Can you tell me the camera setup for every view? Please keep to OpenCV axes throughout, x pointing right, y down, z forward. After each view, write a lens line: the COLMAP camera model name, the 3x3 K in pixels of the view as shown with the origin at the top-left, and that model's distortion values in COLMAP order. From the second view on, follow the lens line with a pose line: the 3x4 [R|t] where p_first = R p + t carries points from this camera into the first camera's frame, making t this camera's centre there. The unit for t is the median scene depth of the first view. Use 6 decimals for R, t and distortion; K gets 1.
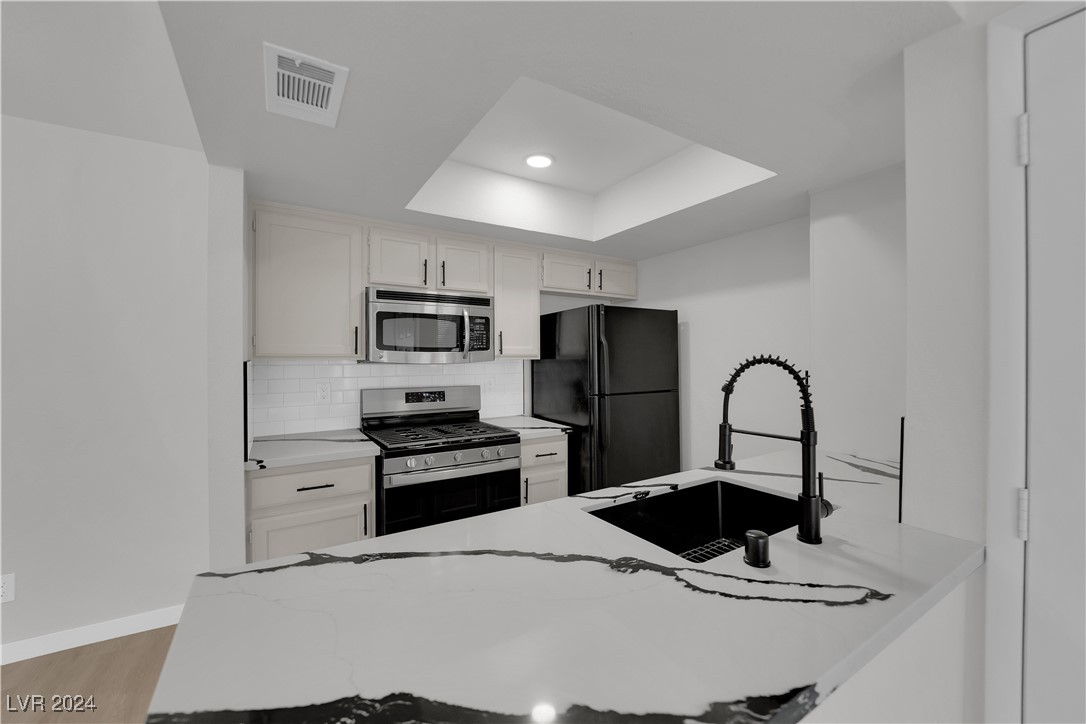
lens RADIAL K [[435.1, 0, 545.1], [0, 435.1, 356.3], [0, 0, 1]] dist [-0.010304, -0.000495]
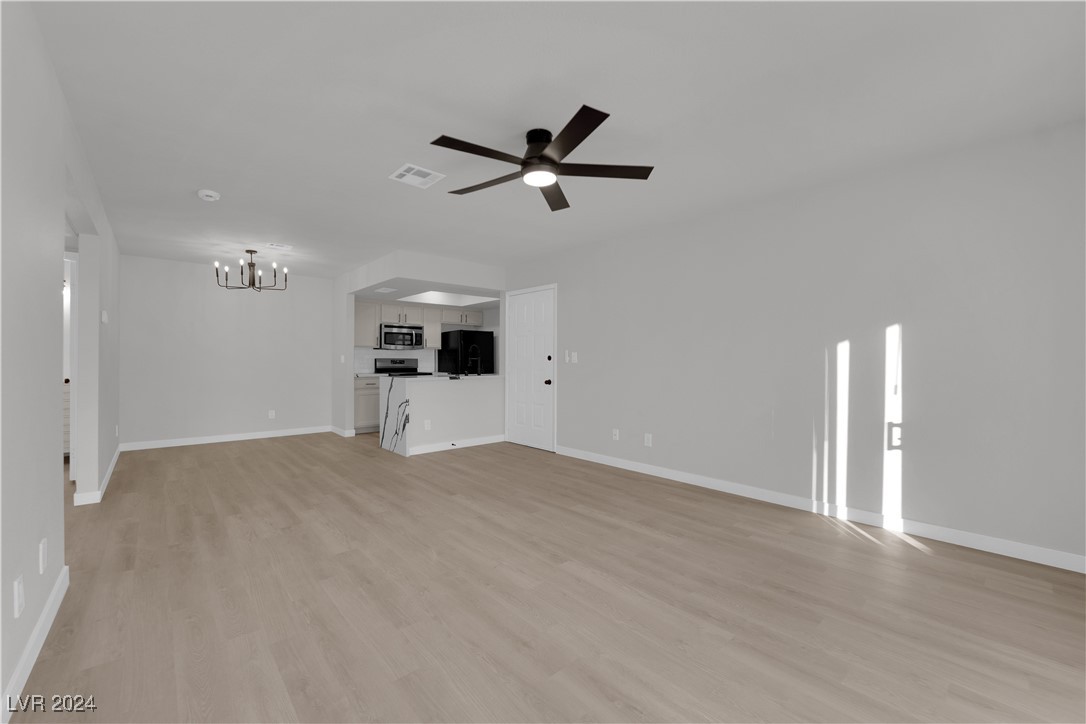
lens RADIAL K [[435.1, 0, 542.9], [0, 435.1, 360.2], [0, 0, 1]] dist [-0.010304, -0.000495]
pose [[0.984944, 0.007159, 0.172725, 0.158778], [-0.007671, 0.999968, 0.002296, 0.070061], [-0.172703, -0.003586, 0.984967, -1.916155]]
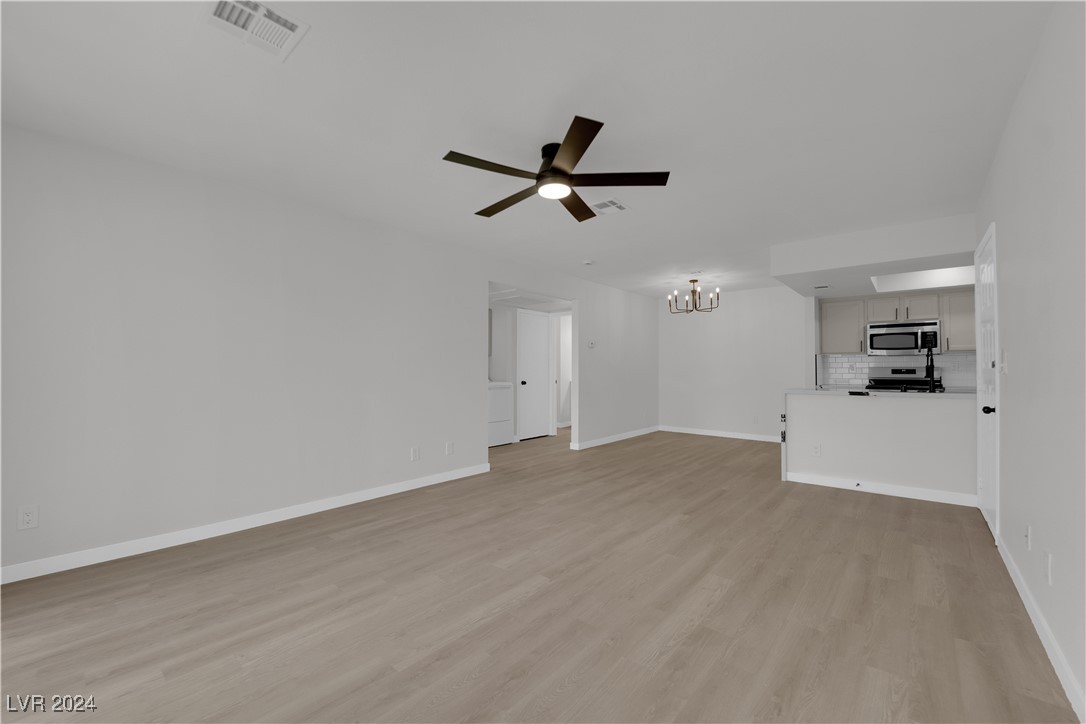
lens RADIAL K [[435.1, 0, 541.9], [0, 435.1, 358.7], [0, 0, 1]] dist [-0.010304, -0.000495]
pose [[0.304011, -0.016022, -0.952534, 1.201619], [0.001289, 0.999865, -0.016406, 0.064338], [0.952668, 0.003760, 0.303991, -1.314020]]
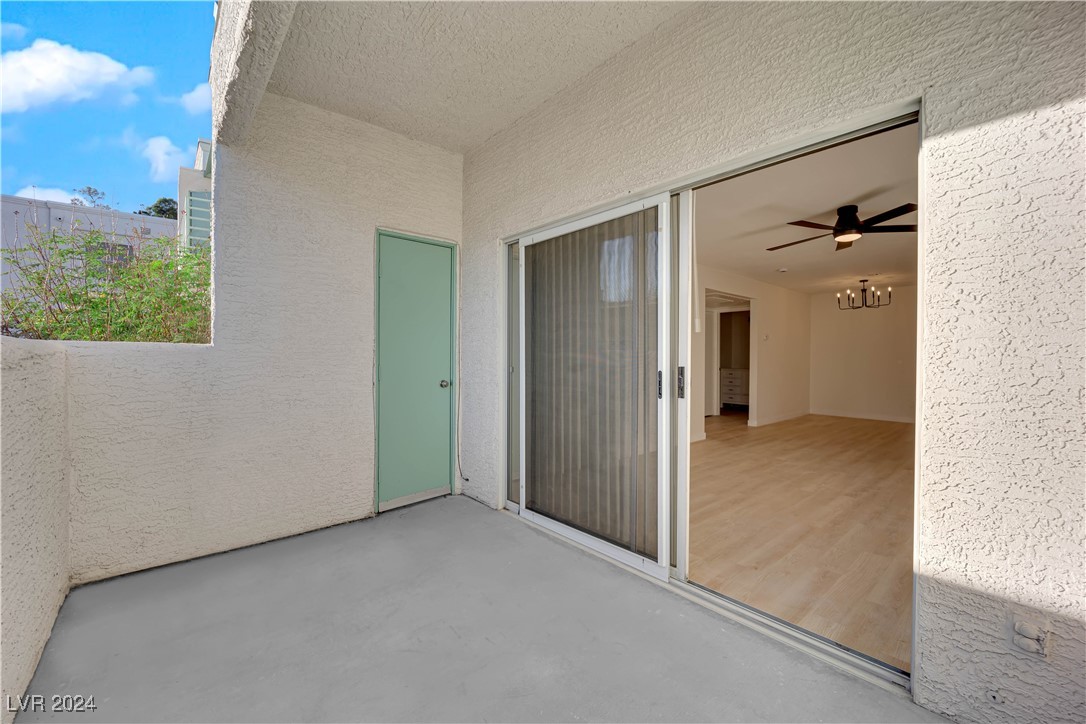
lens RADIAL K [[435.1, 0, 542.8], [0, 435.1, 357.8], [0, 0, 1]] dist [-0.010304, -0.000495]
pose [[0.161339, 0.012662, -0.986818, 1.524506], [-0.001082, 0.999919, 0.012653, 0.046417], [0.986898, -0.000974, 0.161340, -2.189283]]
